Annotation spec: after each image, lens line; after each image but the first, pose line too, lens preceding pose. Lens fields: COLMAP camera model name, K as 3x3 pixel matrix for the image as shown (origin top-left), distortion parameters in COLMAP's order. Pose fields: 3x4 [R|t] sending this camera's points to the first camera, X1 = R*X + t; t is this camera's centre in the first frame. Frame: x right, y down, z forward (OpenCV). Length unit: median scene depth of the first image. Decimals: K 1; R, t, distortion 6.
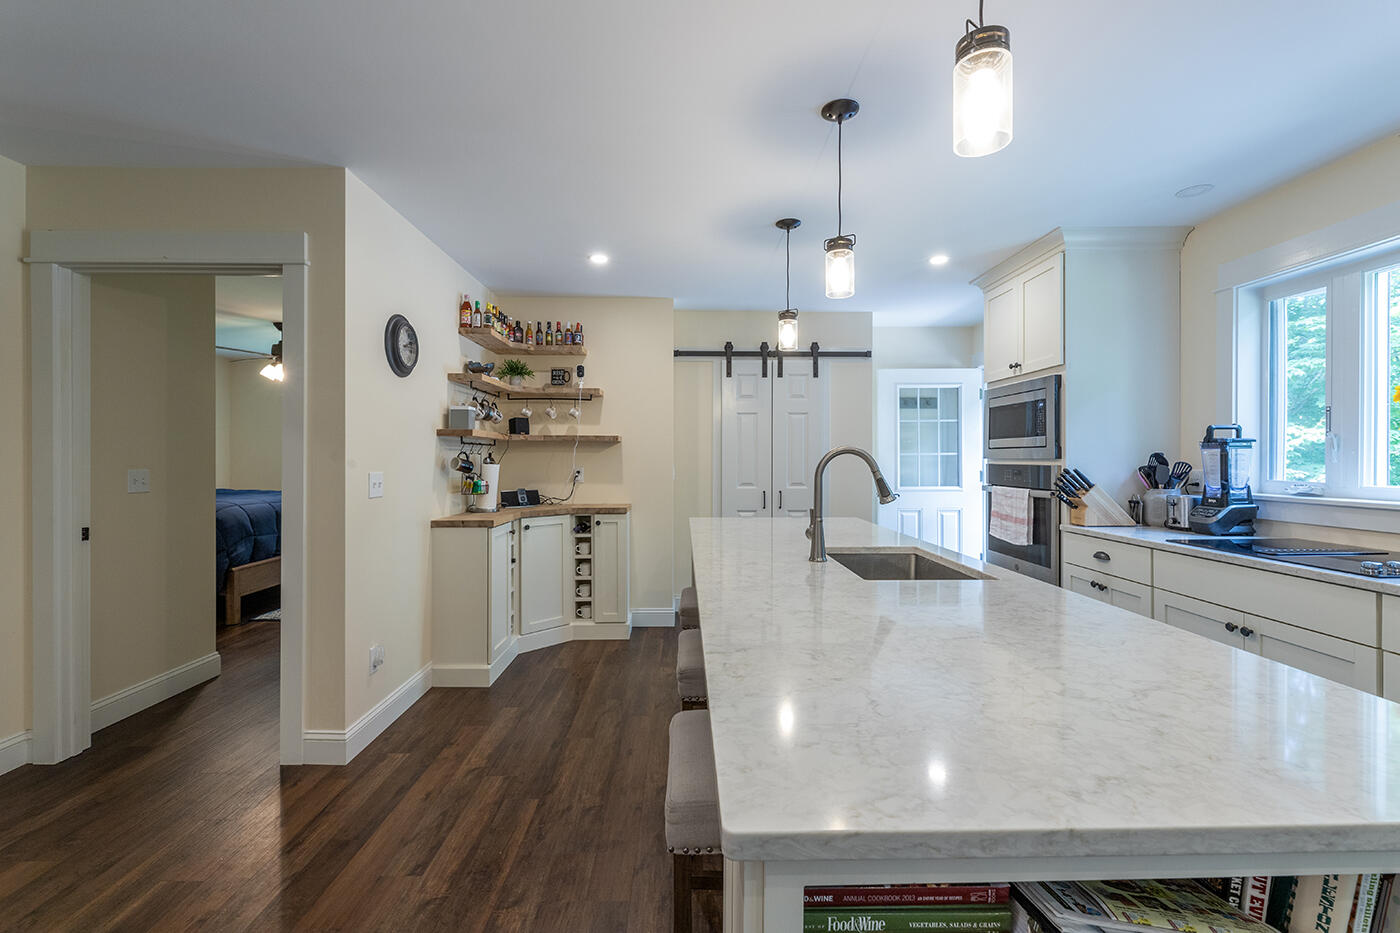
lens RADIAL K [[595.5, 0, 696.7], [0, 595.5, 460.4], [0, 0, 1]] dist [-0.000382, -0.000065]
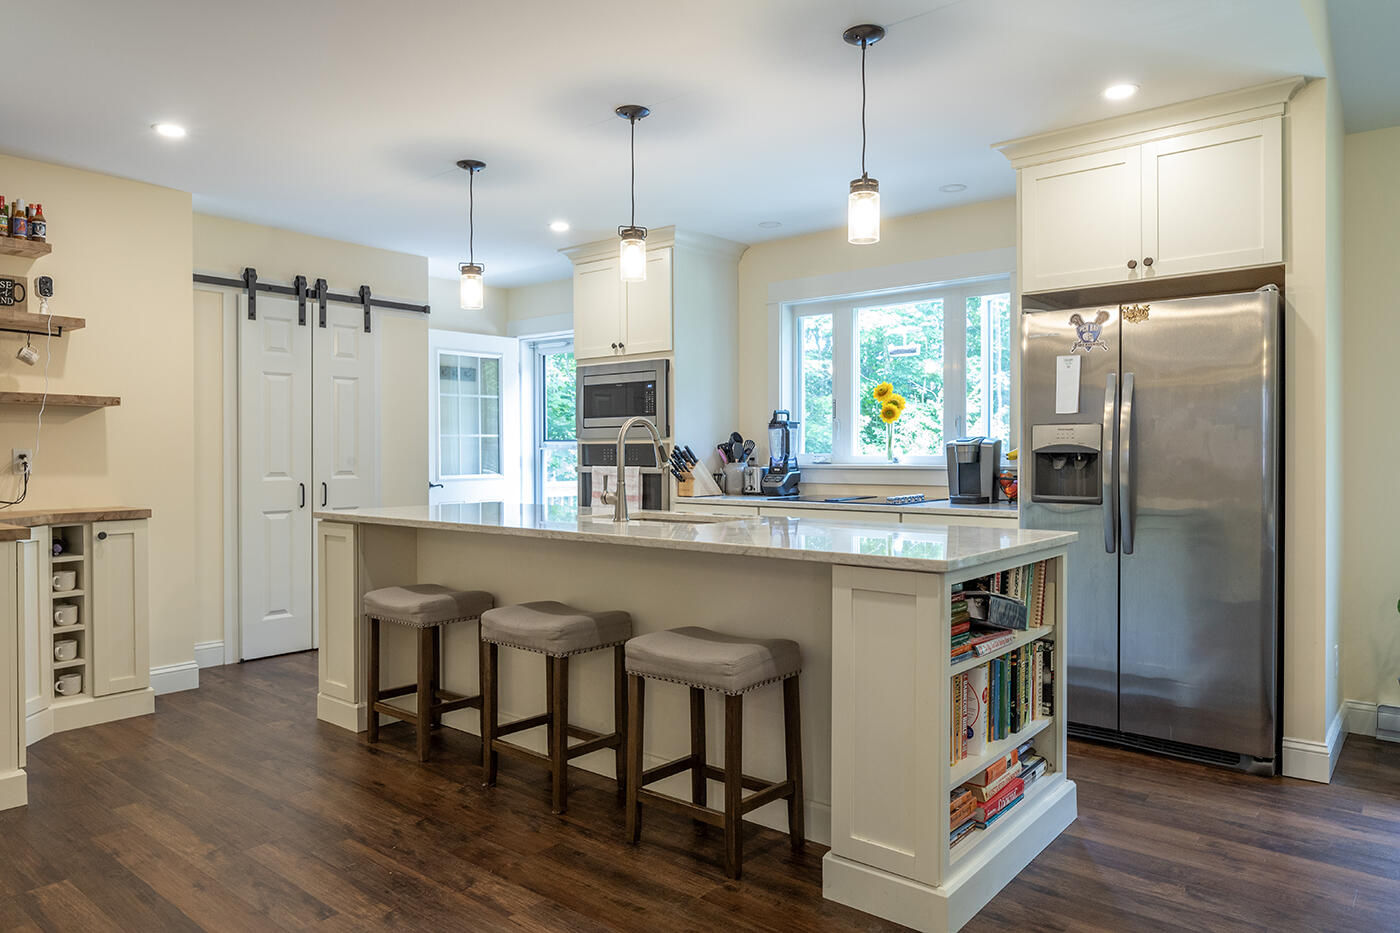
lens RADIAL K [[911.1, 0, 700.0], [0, 911.1, 466.5], [0, 0, 1]] dist [-0.002860, 0.001076]
pose [[0.649943, -0.012964, 0.759873, -0.529815], [0.005721, 0.999910, 0.012166, 0.026613], [-0.759962, -0.003560, 0.649958, -0.104948]]
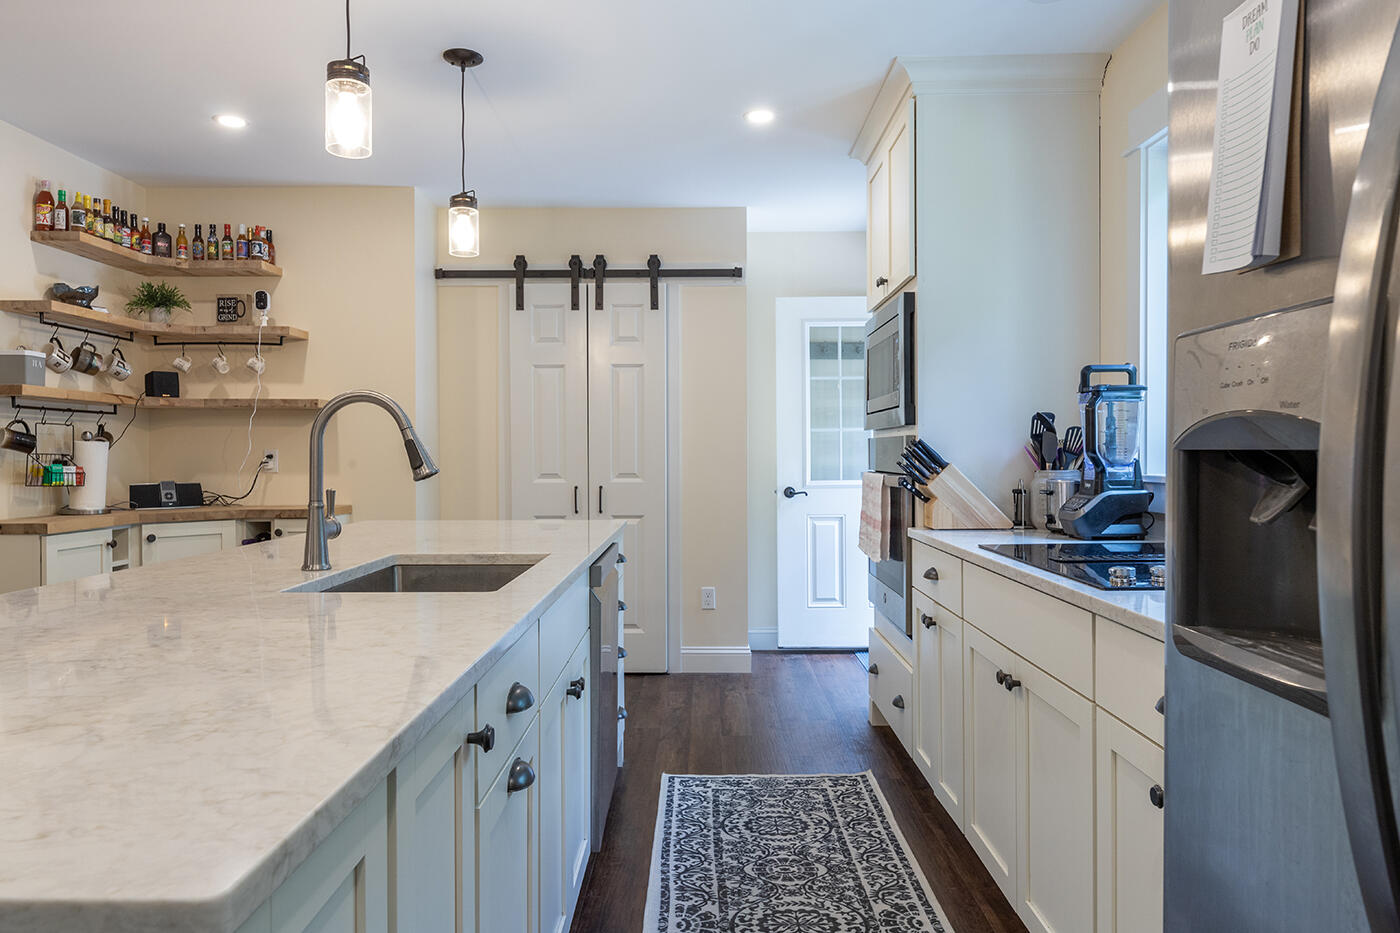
lens RADIAL K [[911.1, 0, 700.0], [0, 911.1, 466.5], [0, 0, 1]] dist [-0.002860, 0.001076]
pose [[0.999706, -0.003133, -0.024053, 0.350333], [0.003351, 0.999954, 0.009005, 0.027816], [0.024024, -0.009083, 0.999670, 0.018929]]
